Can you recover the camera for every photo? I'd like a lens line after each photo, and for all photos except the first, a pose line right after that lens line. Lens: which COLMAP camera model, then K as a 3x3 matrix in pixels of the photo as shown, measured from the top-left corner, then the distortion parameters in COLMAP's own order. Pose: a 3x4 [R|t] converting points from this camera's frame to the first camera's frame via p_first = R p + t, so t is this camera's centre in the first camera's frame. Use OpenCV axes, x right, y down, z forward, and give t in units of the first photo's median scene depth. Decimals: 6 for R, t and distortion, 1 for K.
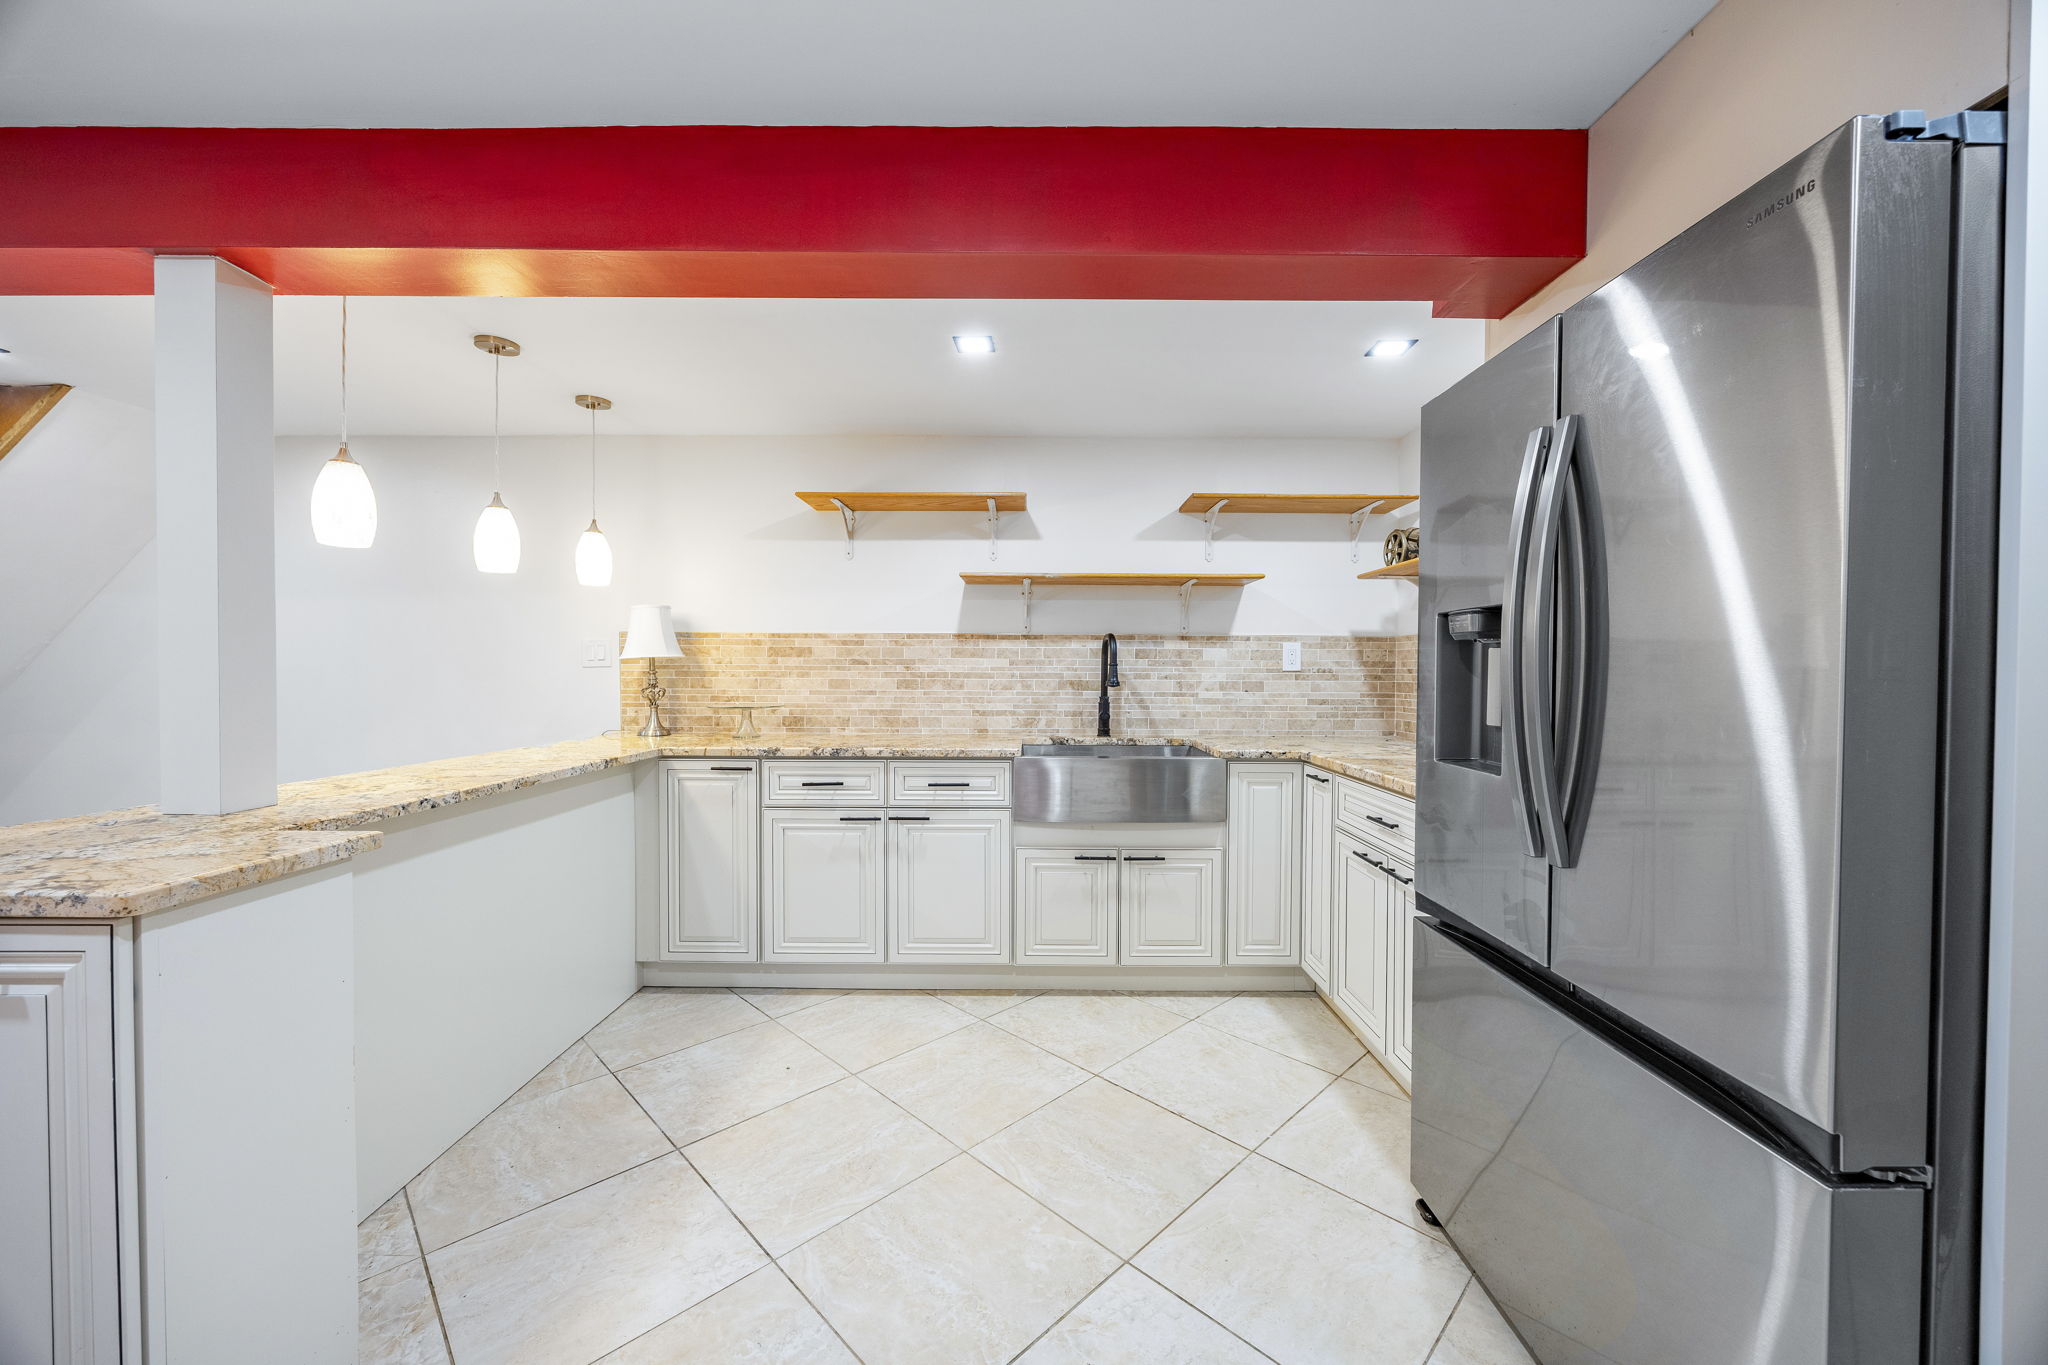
lens RADIAL K [[768.5, 0, 1025.9], [0, 768.5, 686.3], [0, 0, 1]] dist [0.001542, 0.000048]
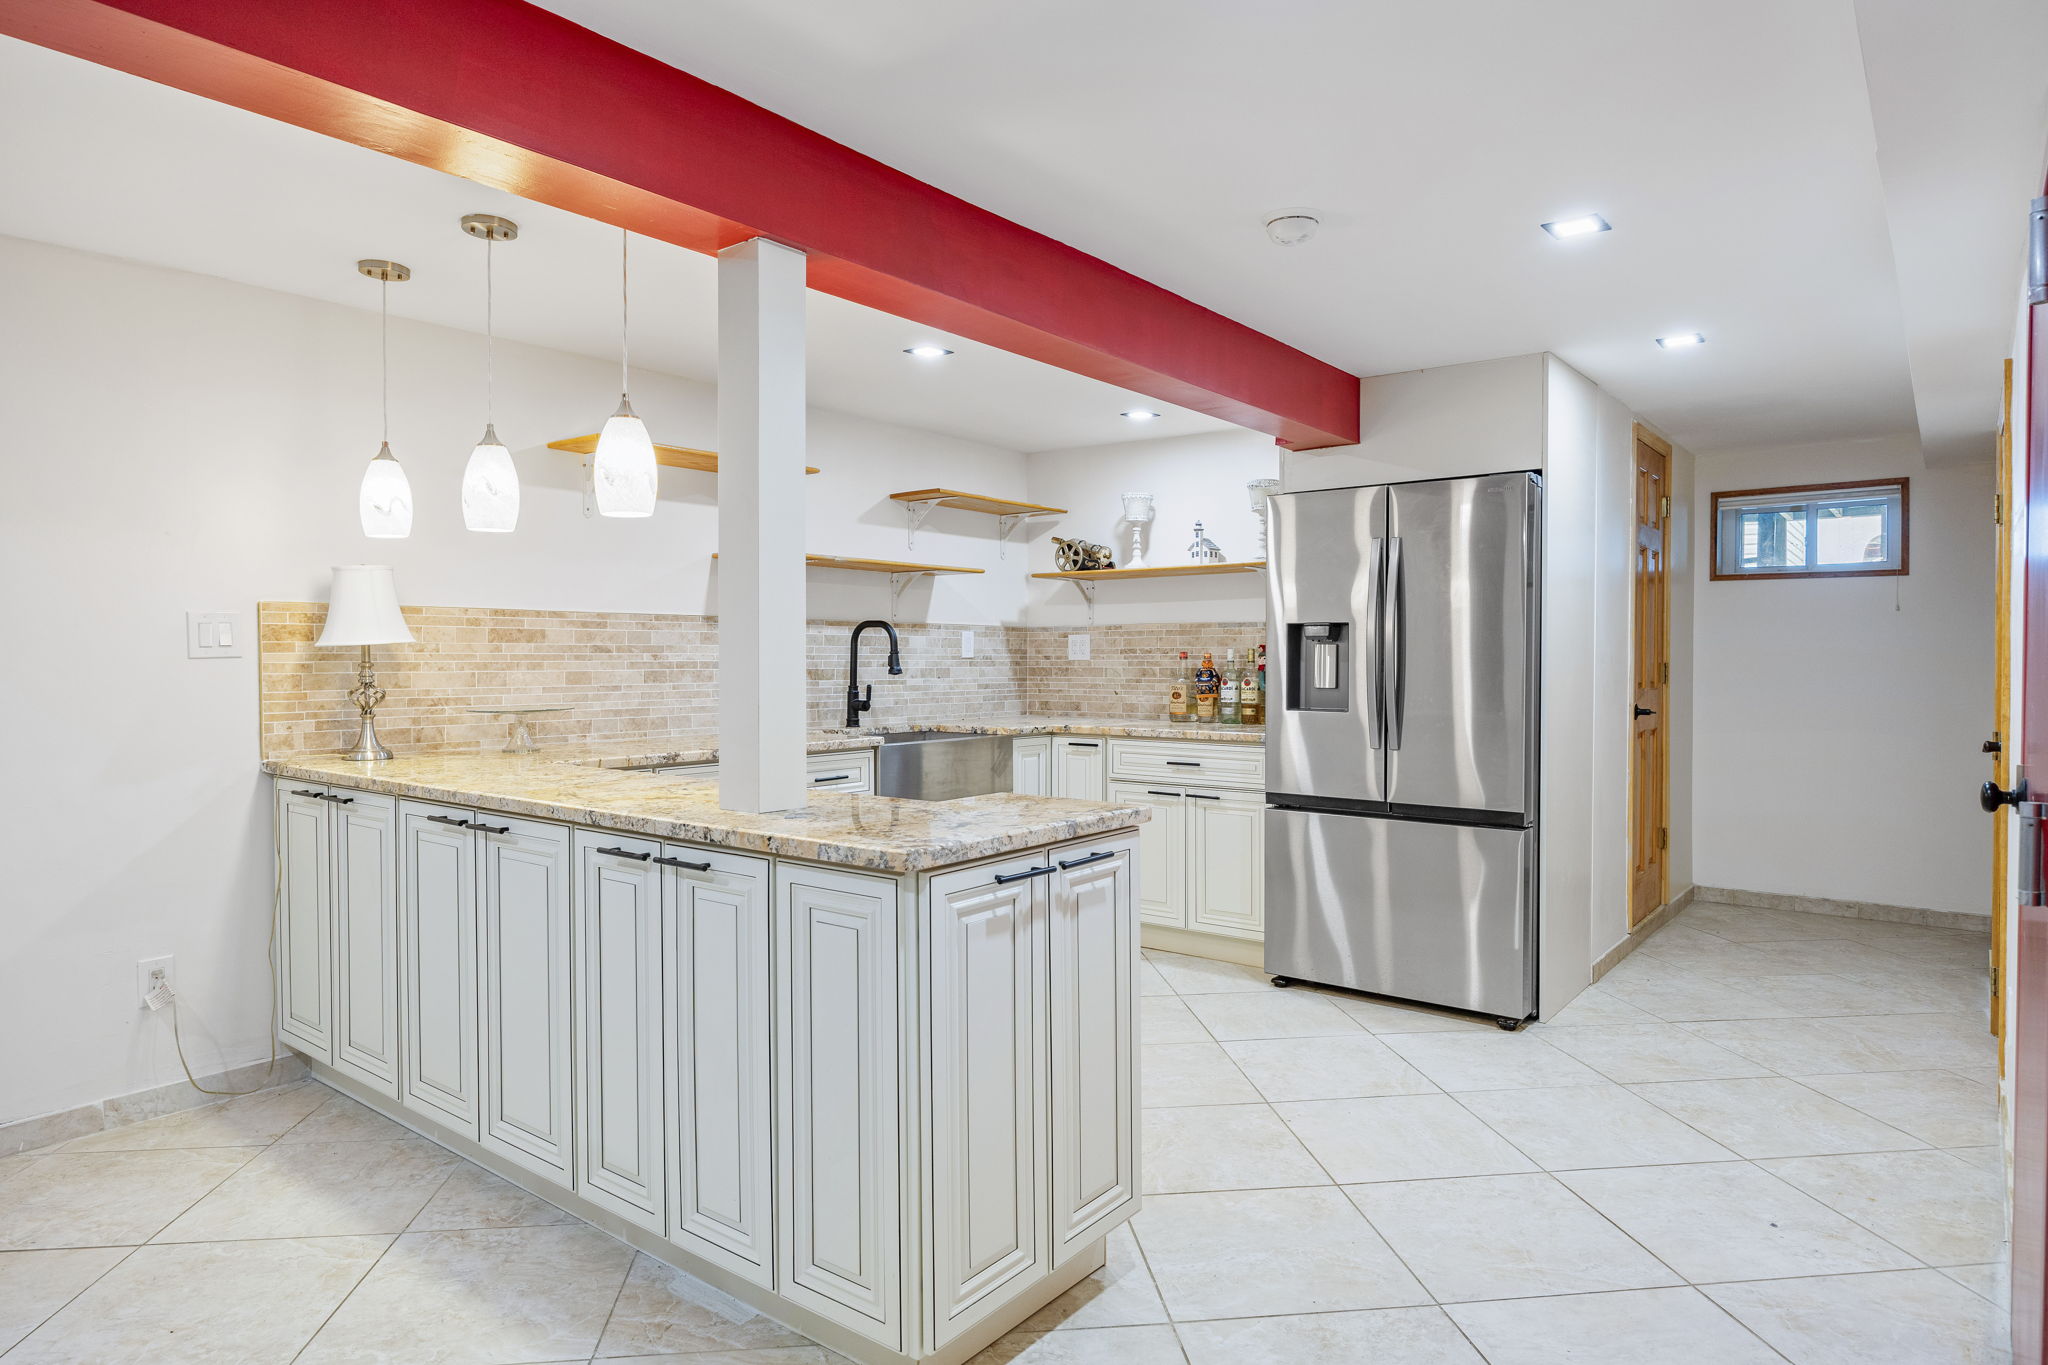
lens RADIAL K [[1173.1, 0, 1023.3], [0, 1173.1, 677.9], [0, 0, 1]] dist [-0.003948, -0.000213]
pose [[0.620168, -0.018567, 0.784250, -0.886928], [0.019822, 0.999772, 0.007995, -0.003597], [-0.784219, 0.010587, 0.620394, -0.074002]]
